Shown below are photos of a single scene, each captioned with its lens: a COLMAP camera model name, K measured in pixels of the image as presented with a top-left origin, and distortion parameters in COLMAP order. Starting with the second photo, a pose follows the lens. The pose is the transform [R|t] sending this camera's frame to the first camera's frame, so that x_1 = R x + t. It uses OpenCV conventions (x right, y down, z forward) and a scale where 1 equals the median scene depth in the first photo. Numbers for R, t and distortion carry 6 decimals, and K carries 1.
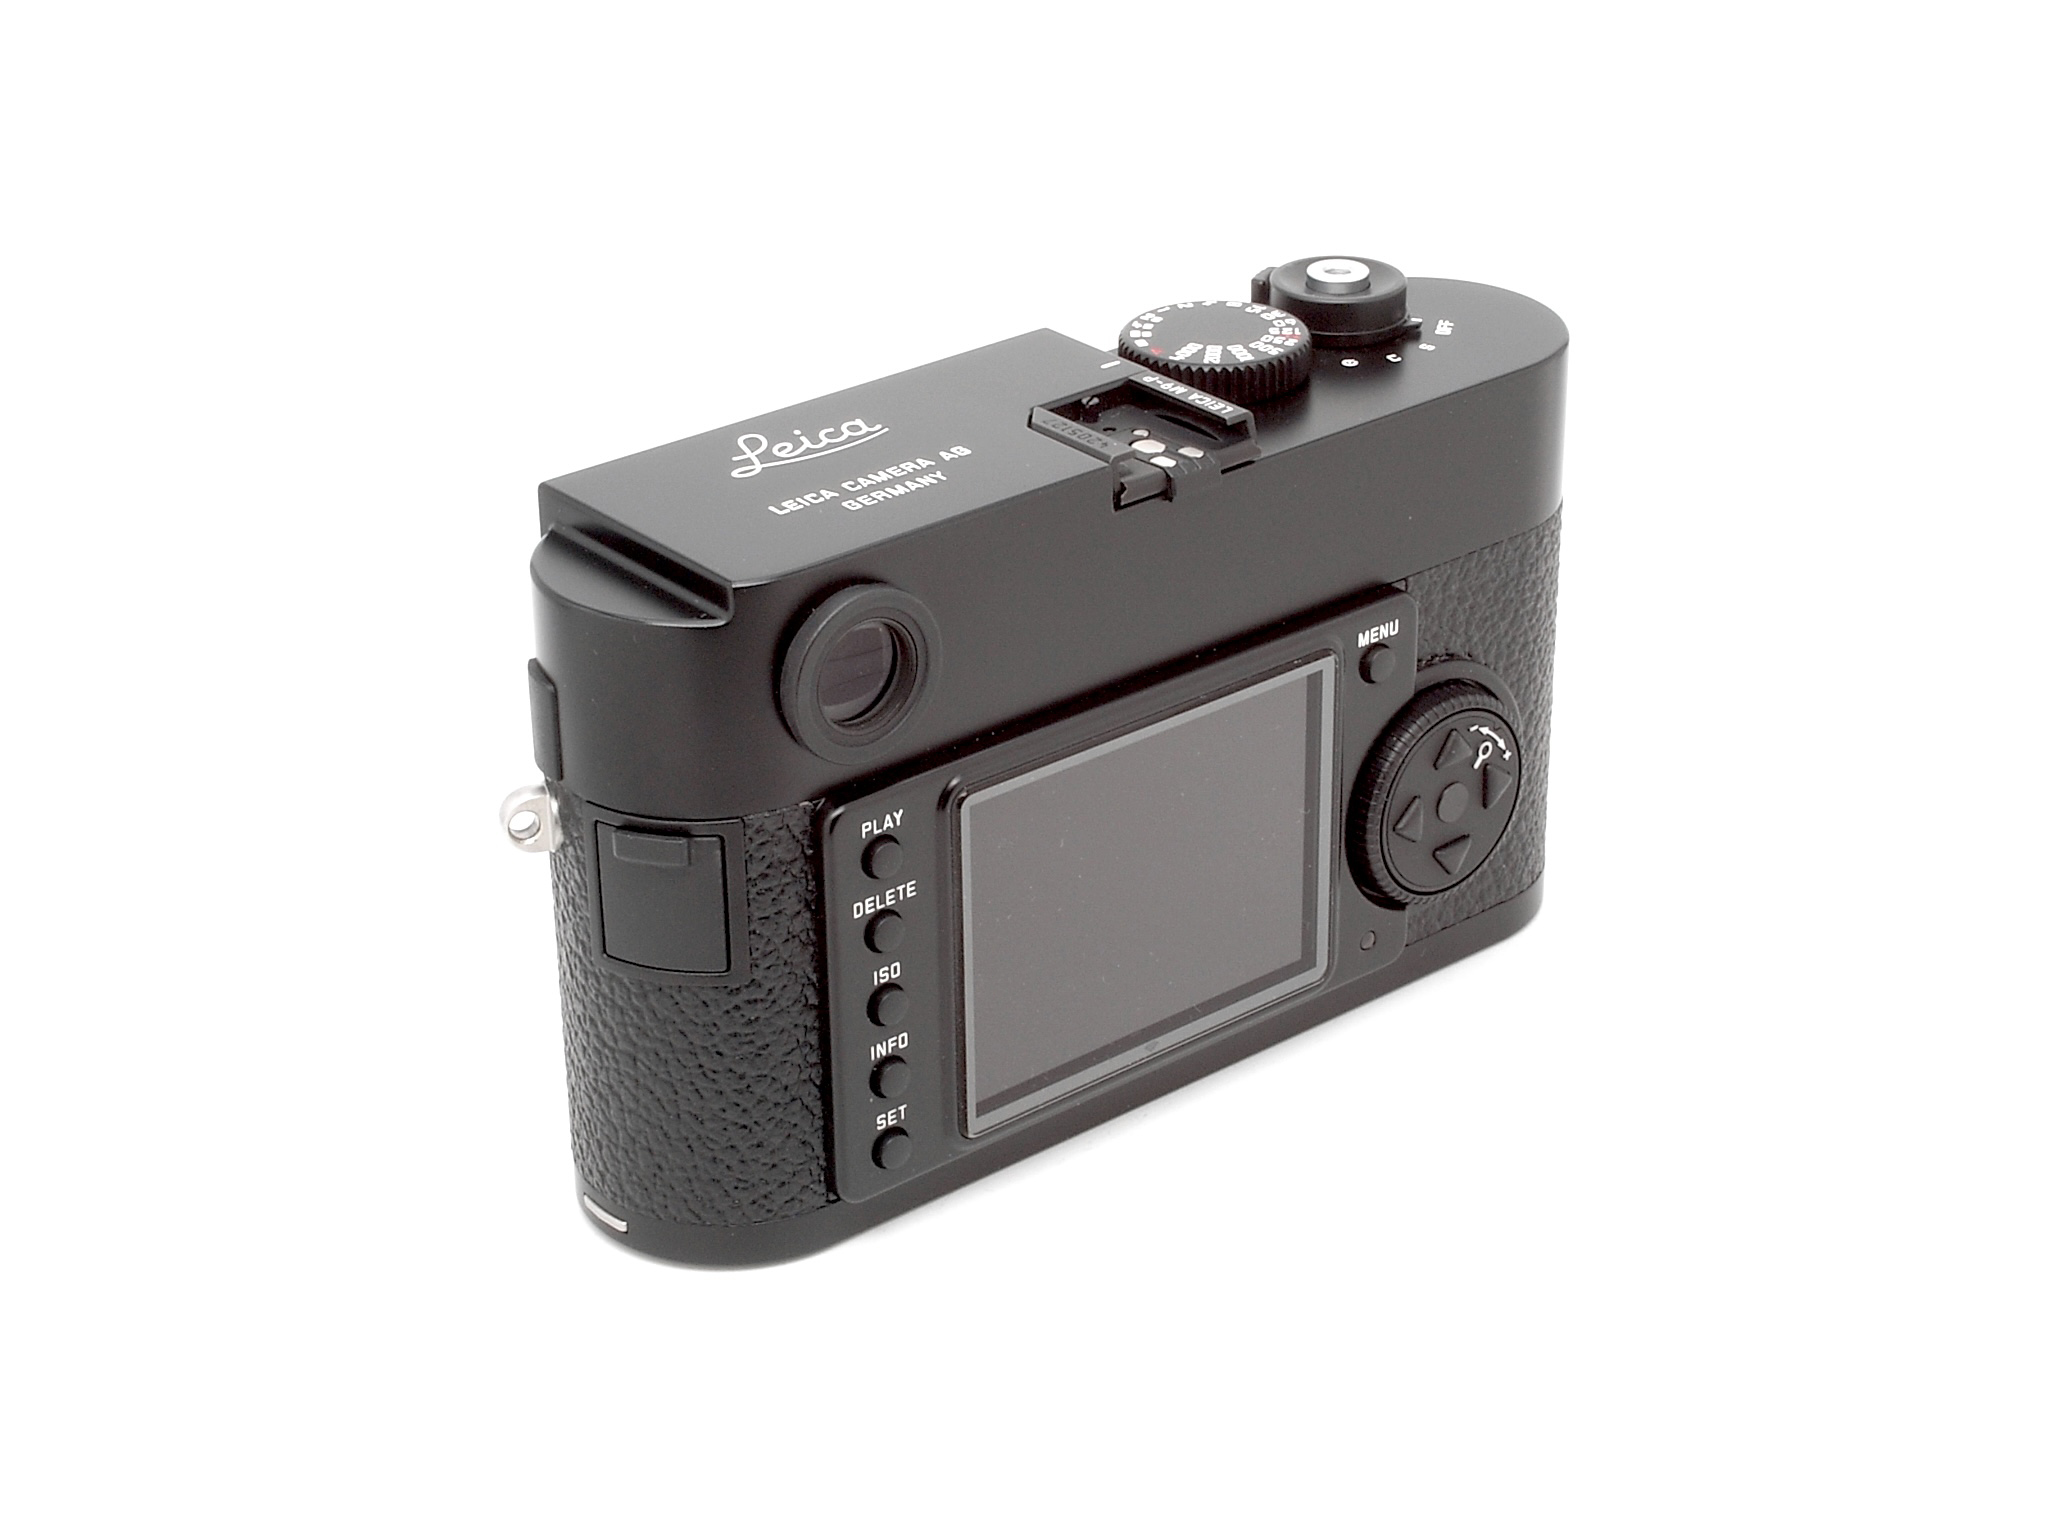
lens RADIAL K [[4004.0, 0, 1024.0], [0, 4004.0, 768.0], [0, 0, 1]] dist [0.303086, -3.945947]
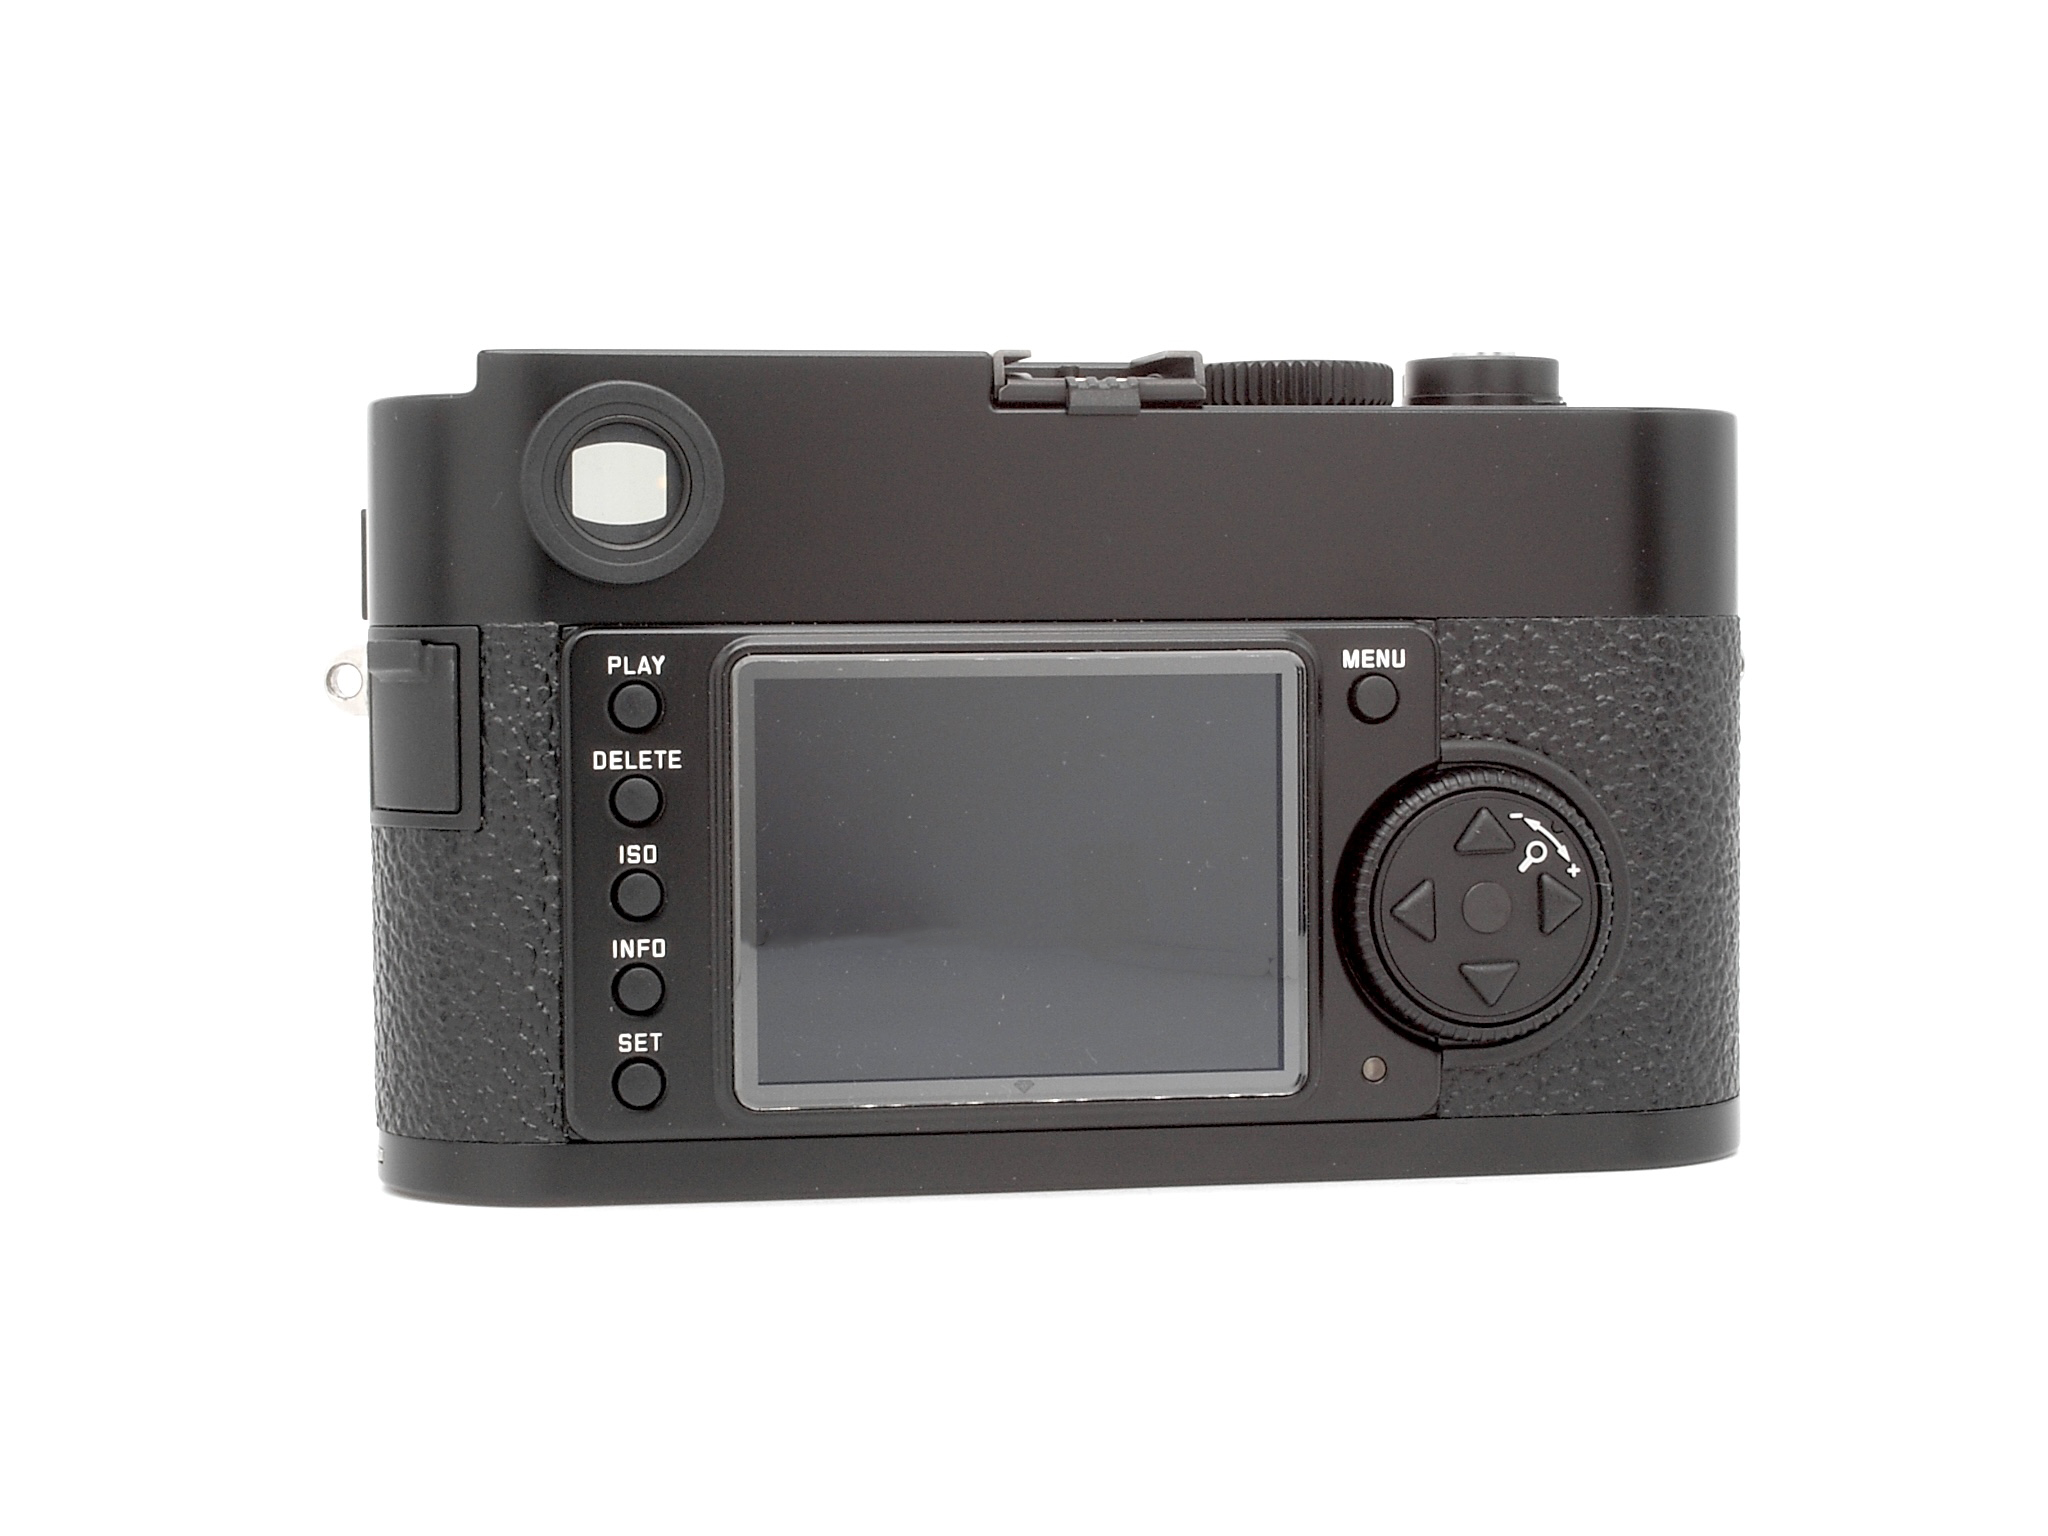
lens RADIAL K [[4004.0, 0, 1024.0], [0, 4004.0, 768.0], [0, 0, 1]] dist [0.303086, -3.945947]
pose [[0.871707, 0.031993, -0.488983, 0.466509], [-0.224526, 0.913034, -0.340523, 0.311862], [0.435564, 0.406626, 0.803081, 0.307550]]
